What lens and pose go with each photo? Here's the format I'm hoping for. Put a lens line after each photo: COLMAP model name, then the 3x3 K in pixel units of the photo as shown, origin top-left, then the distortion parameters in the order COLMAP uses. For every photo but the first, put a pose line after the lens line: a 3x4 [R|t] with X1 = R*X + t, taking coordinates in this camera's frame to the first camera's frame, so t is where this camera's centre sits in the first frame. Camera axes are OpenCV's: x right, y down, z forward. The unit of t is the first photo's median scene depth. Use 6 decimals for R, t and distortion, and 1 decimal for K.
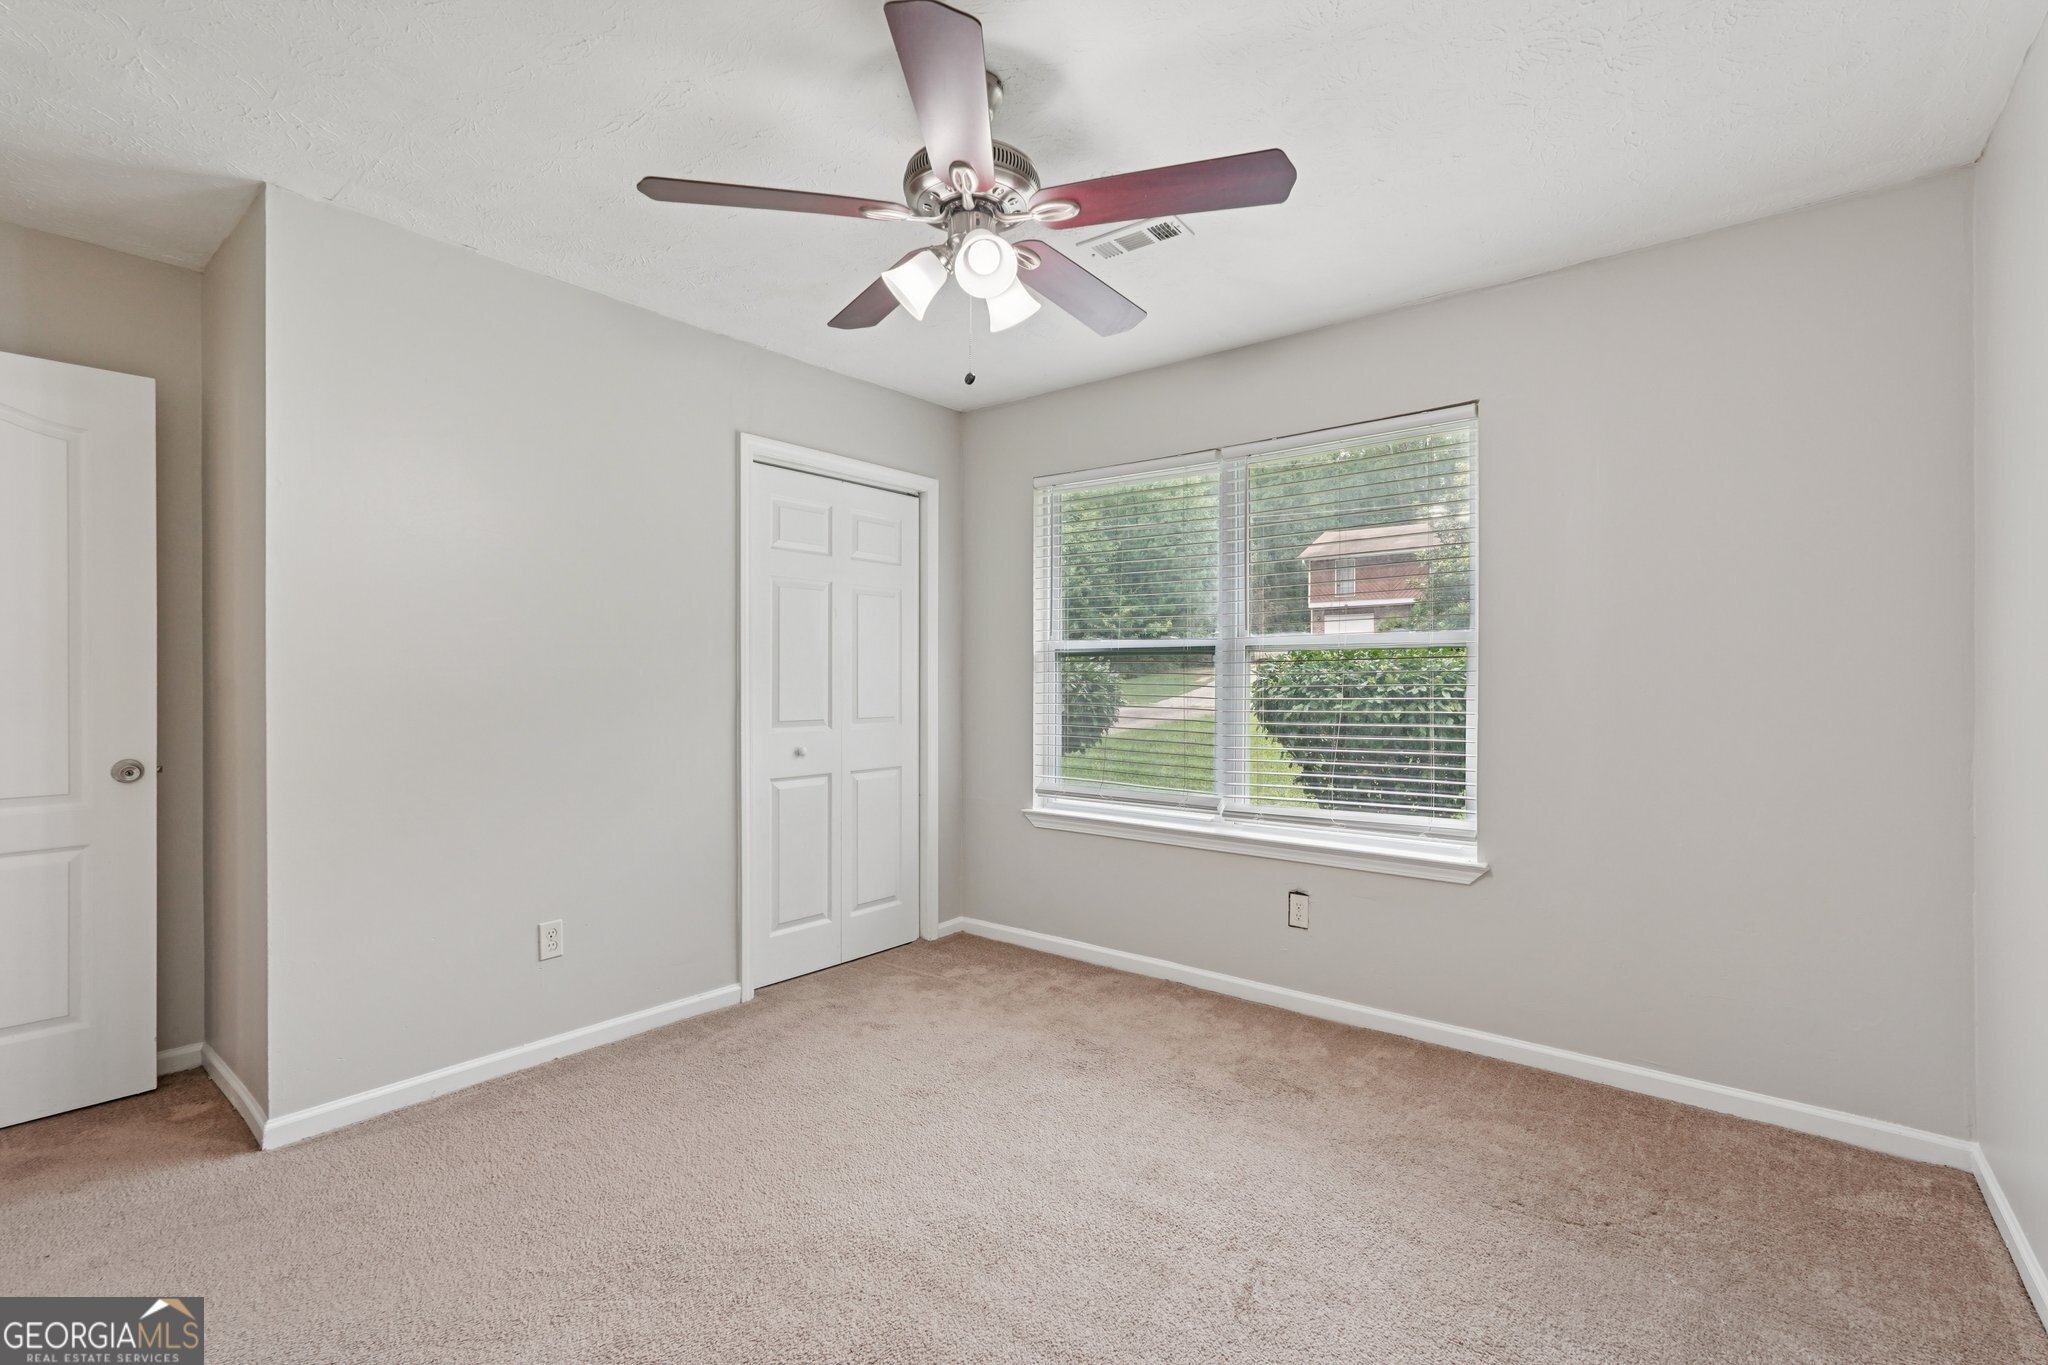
lens RADIAL K [[931.3, 0, 989.2], [0, 931.3, 675.9], [0, 0, 1]] dist [-0.007398, 0.006414]
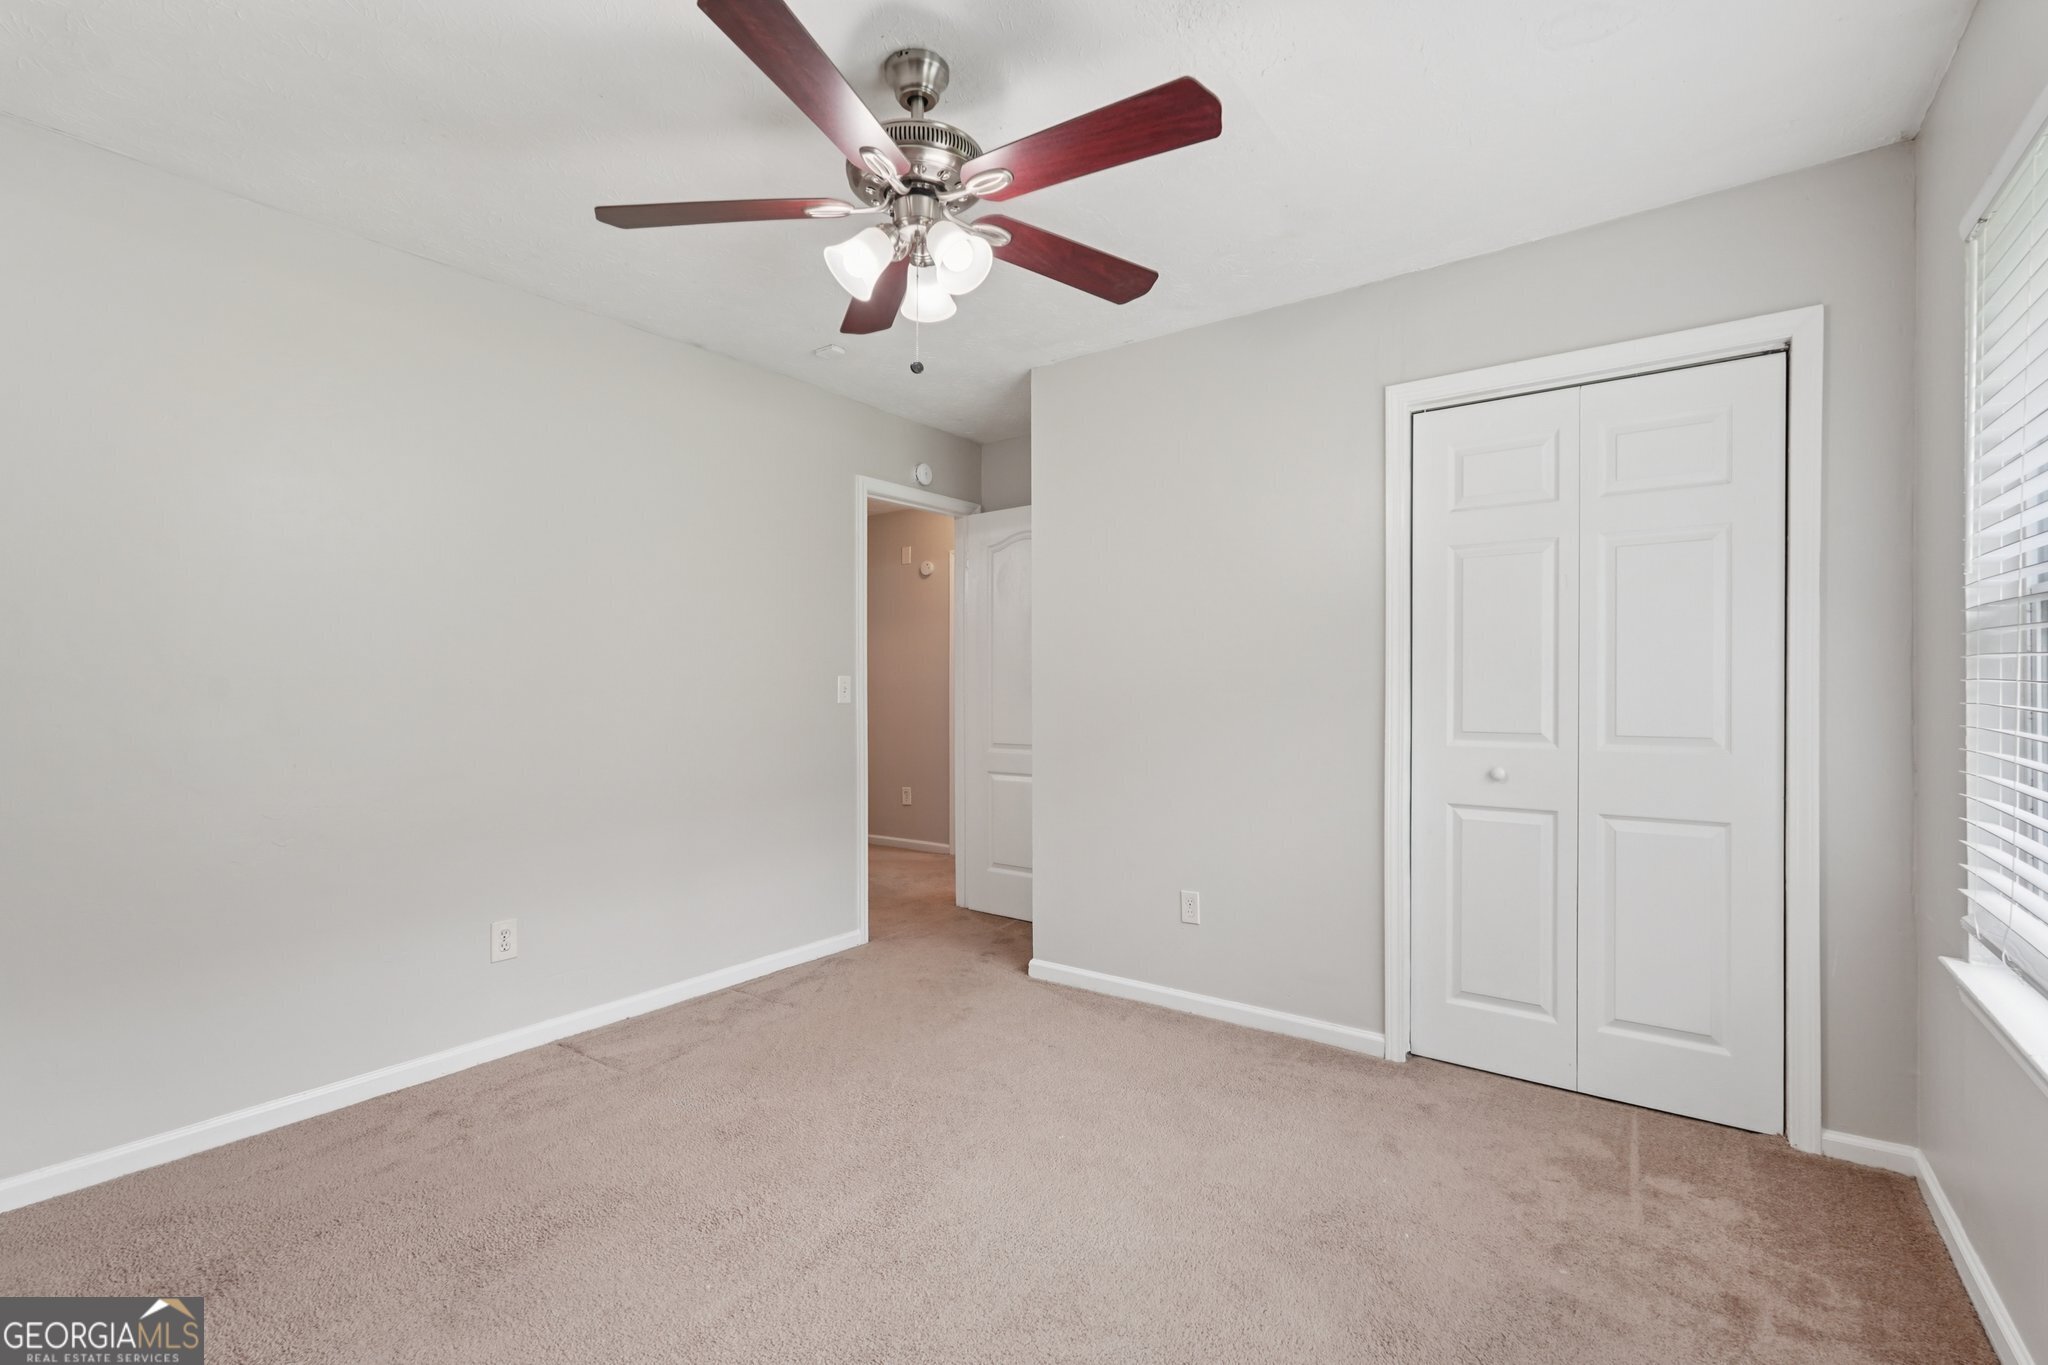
lens RADIAL K [[931.3, 0, 1018.4], [0, 931.3, 681.5], [0, 0, 1]] dist [-0.007398, 0.006414]
pose [[0.052208, -0.002474, -0.998633, 0.565503], [0.009142, 0.999956, -0.001999, 0.004929], [0.998594, -0.009025, 0.052228, 0.623614]]
